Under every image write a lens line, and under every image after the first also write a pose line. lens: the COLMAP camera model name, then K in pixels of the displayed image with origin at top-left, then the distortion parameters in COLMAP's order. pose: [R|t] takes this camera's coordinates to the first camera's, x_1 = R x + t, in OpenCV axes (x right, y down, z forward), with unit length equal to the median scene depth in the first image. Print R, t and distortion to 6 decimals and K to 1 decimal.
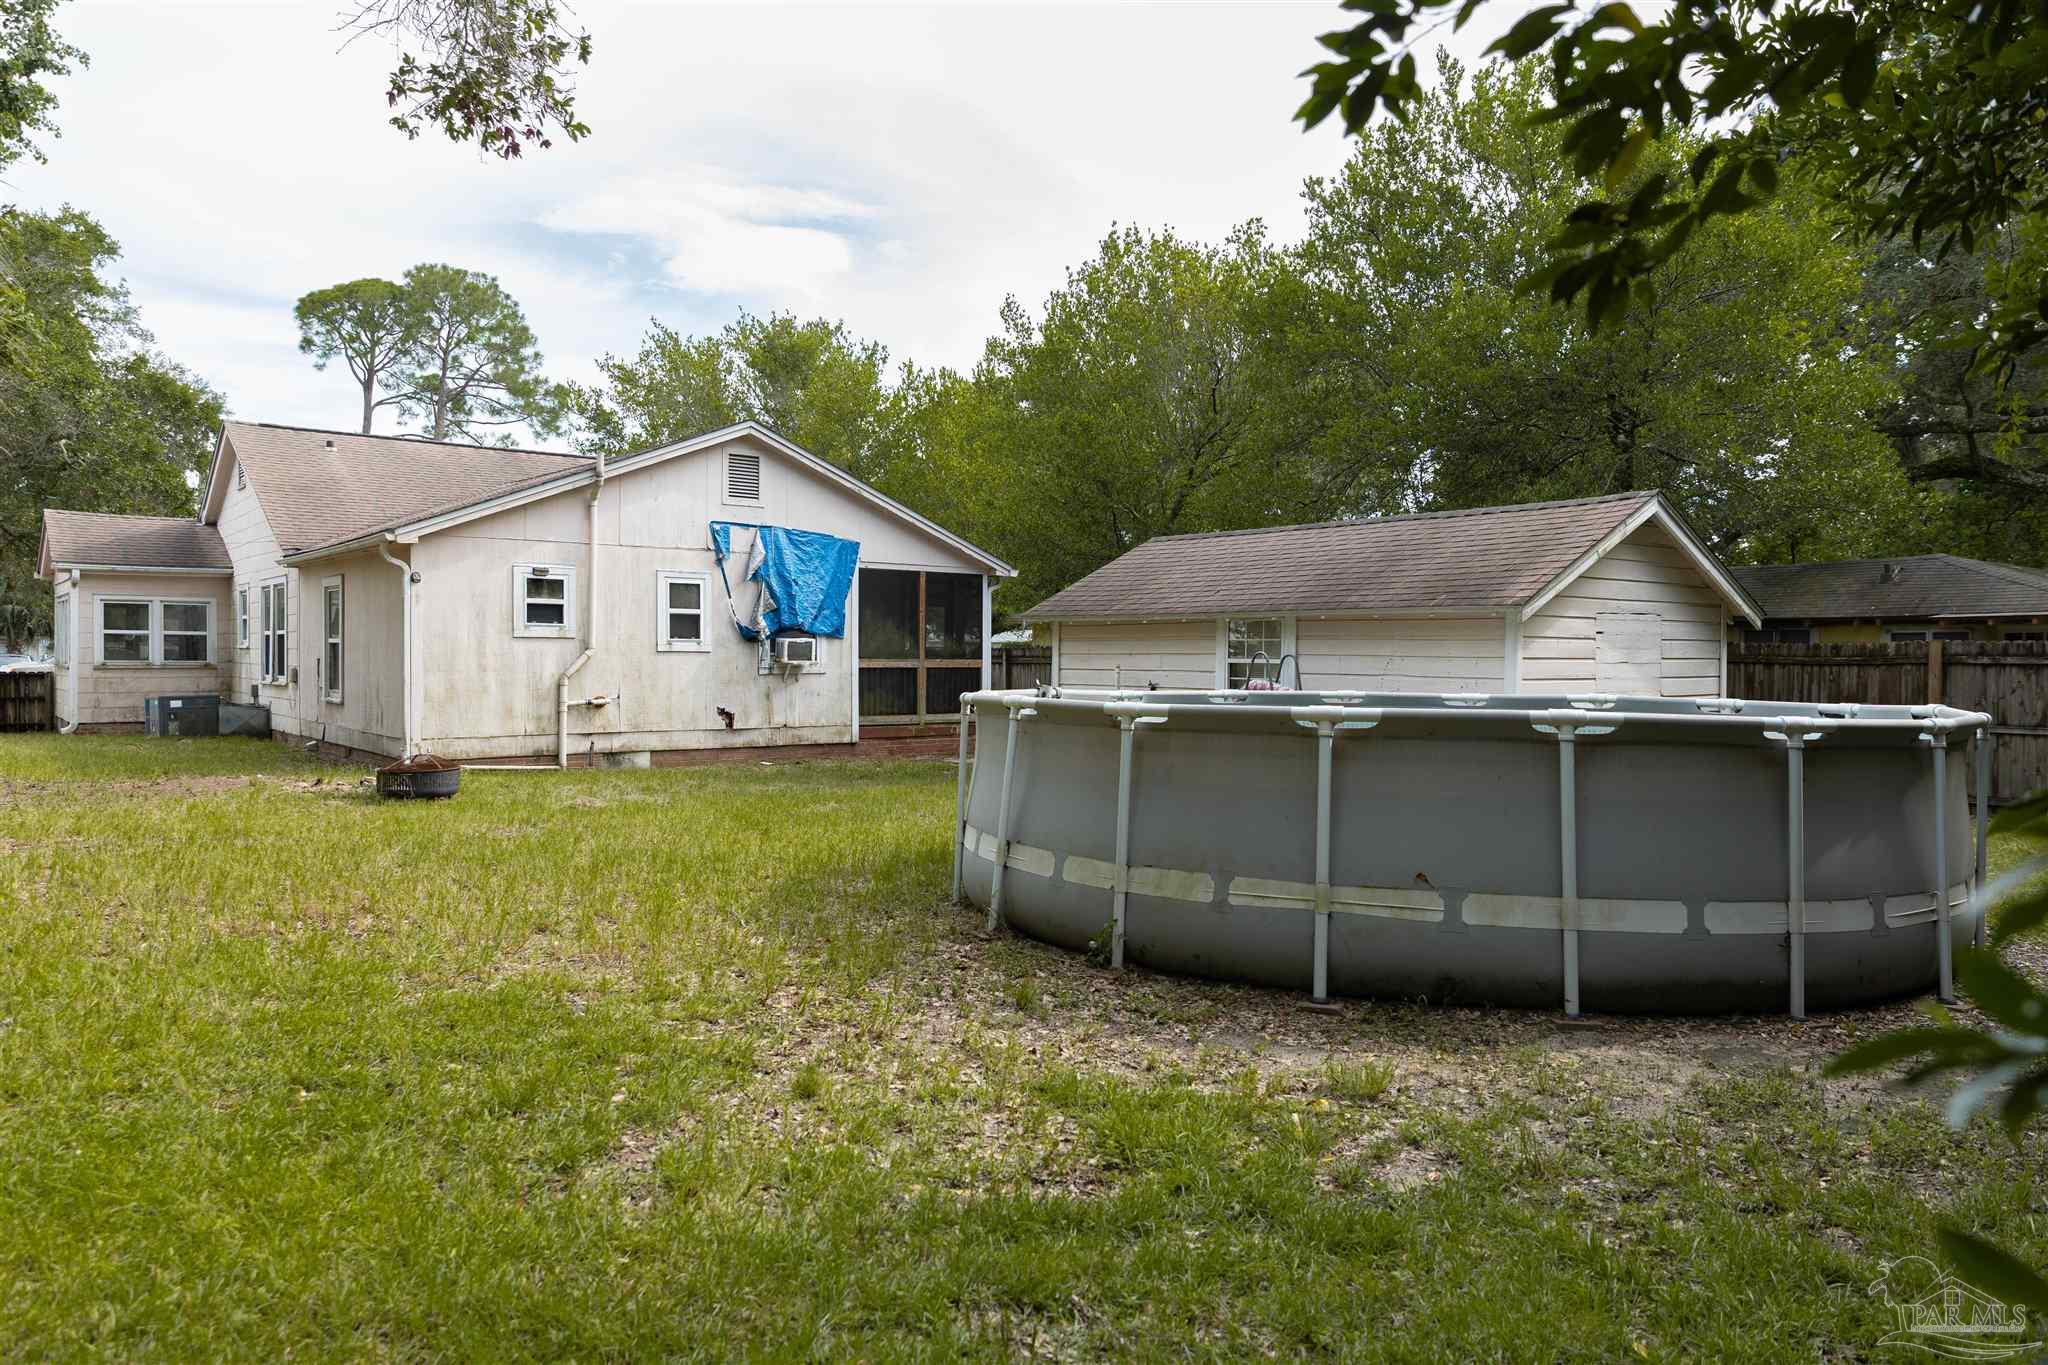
lens RADIAL K [[1379.3, 0, 1027.2], [0, 1379.3, 683.9], [0, 0, 1]] dist [0.010619, -0.002057]
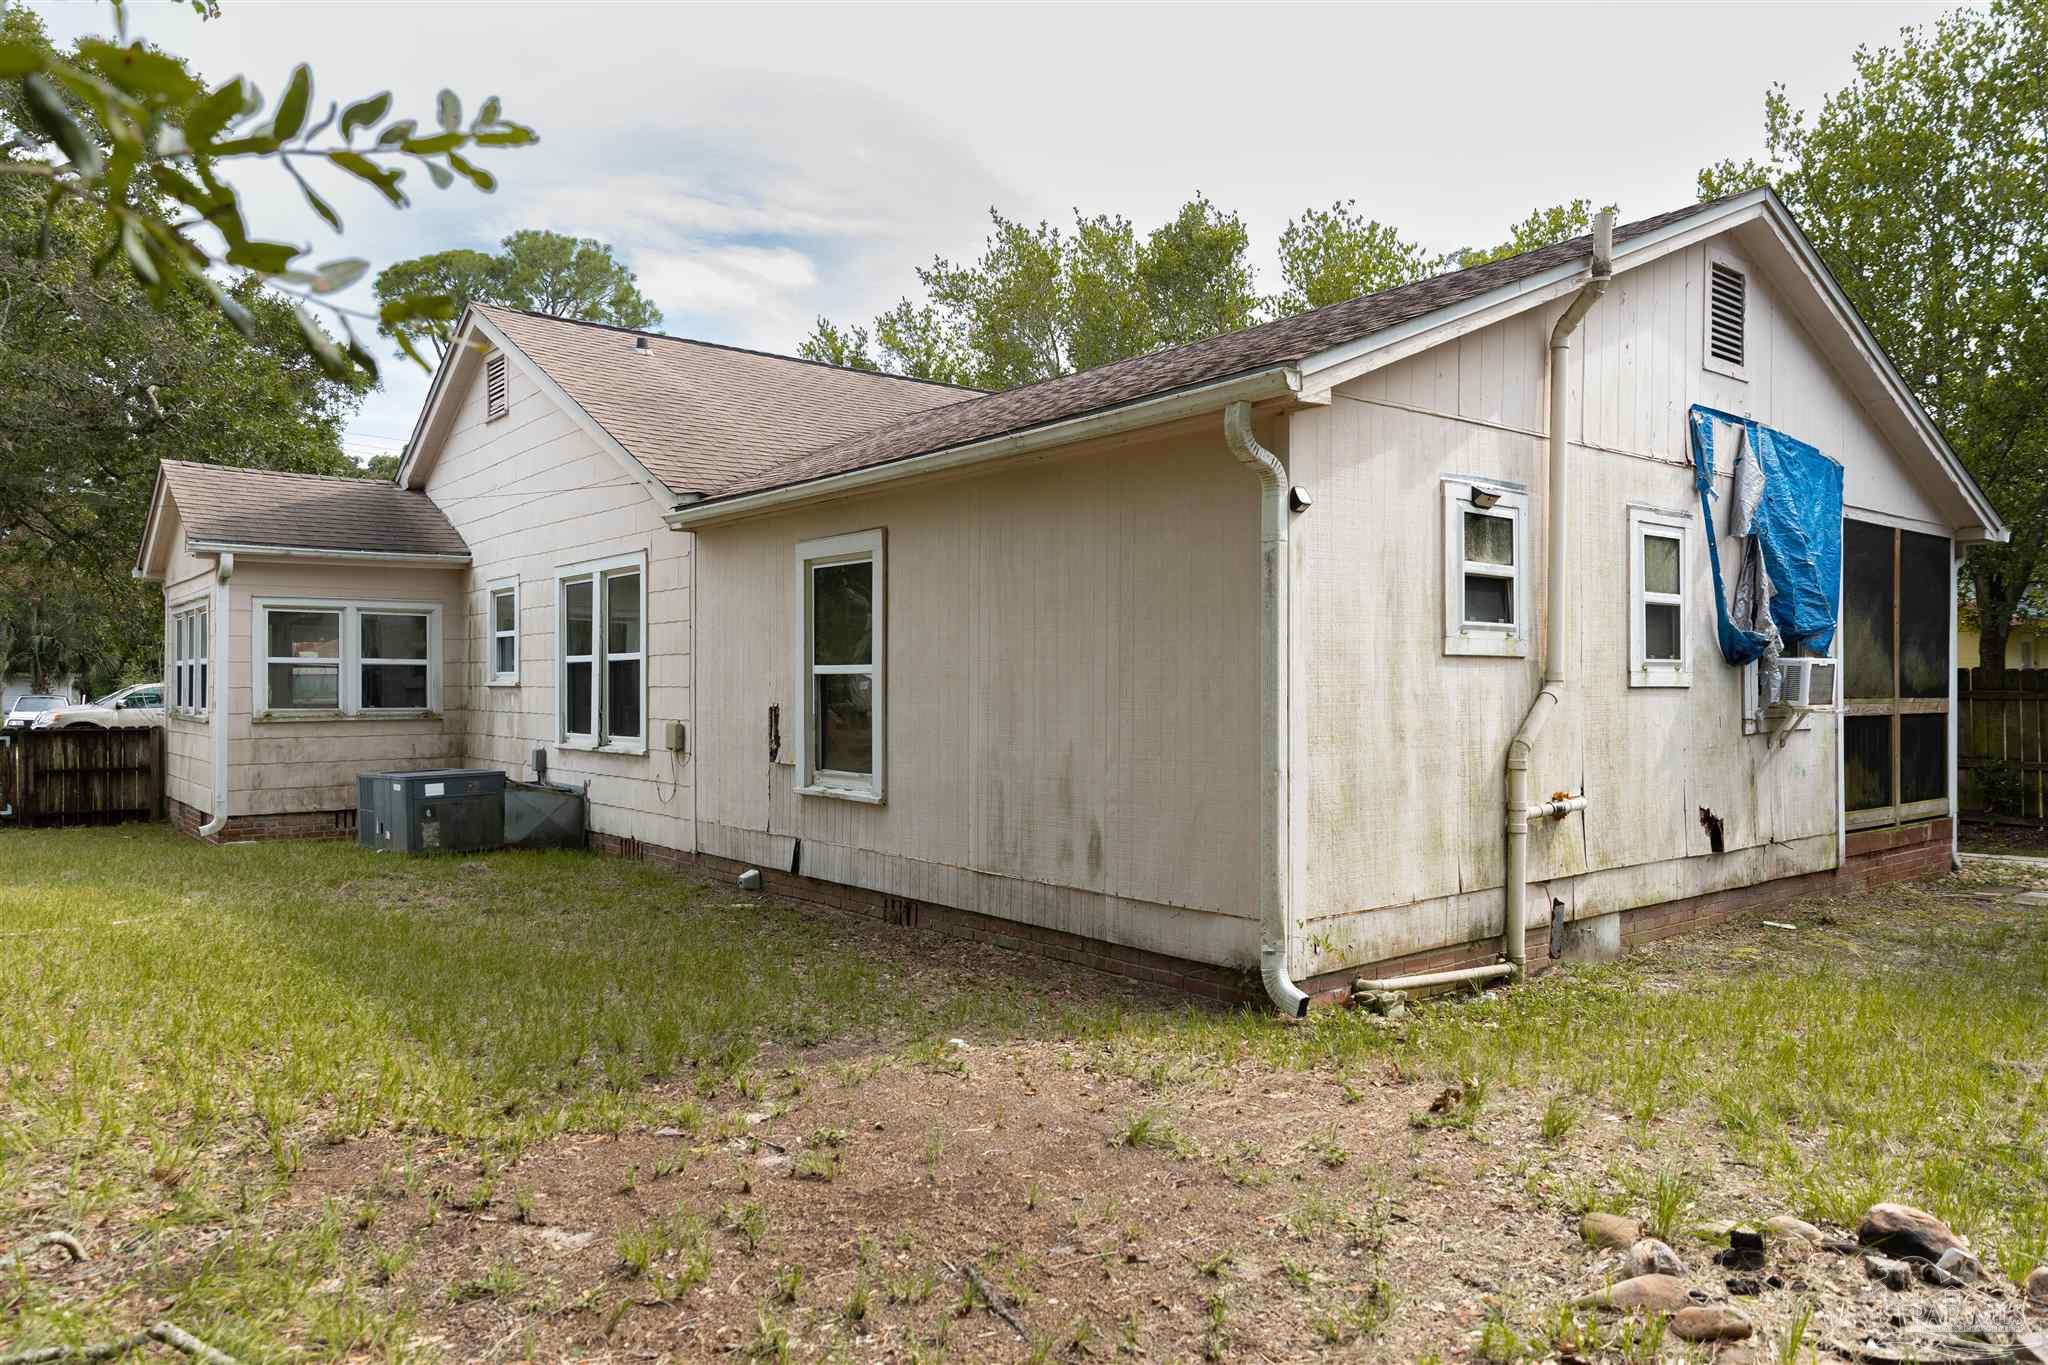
lens RADIAL K [[1379.3, 0, 1022.1], [0, 1379.3, 681.0], [0, 0, 1]] dist [0.010619, -0.002057]
pose [[0.999975, -0.007135, -0.000154, -0.389461], [0.007128, 0.999662, -0.024990, -0.013188], [0.000332, 0.024989, 0.999688, 0.463632]]
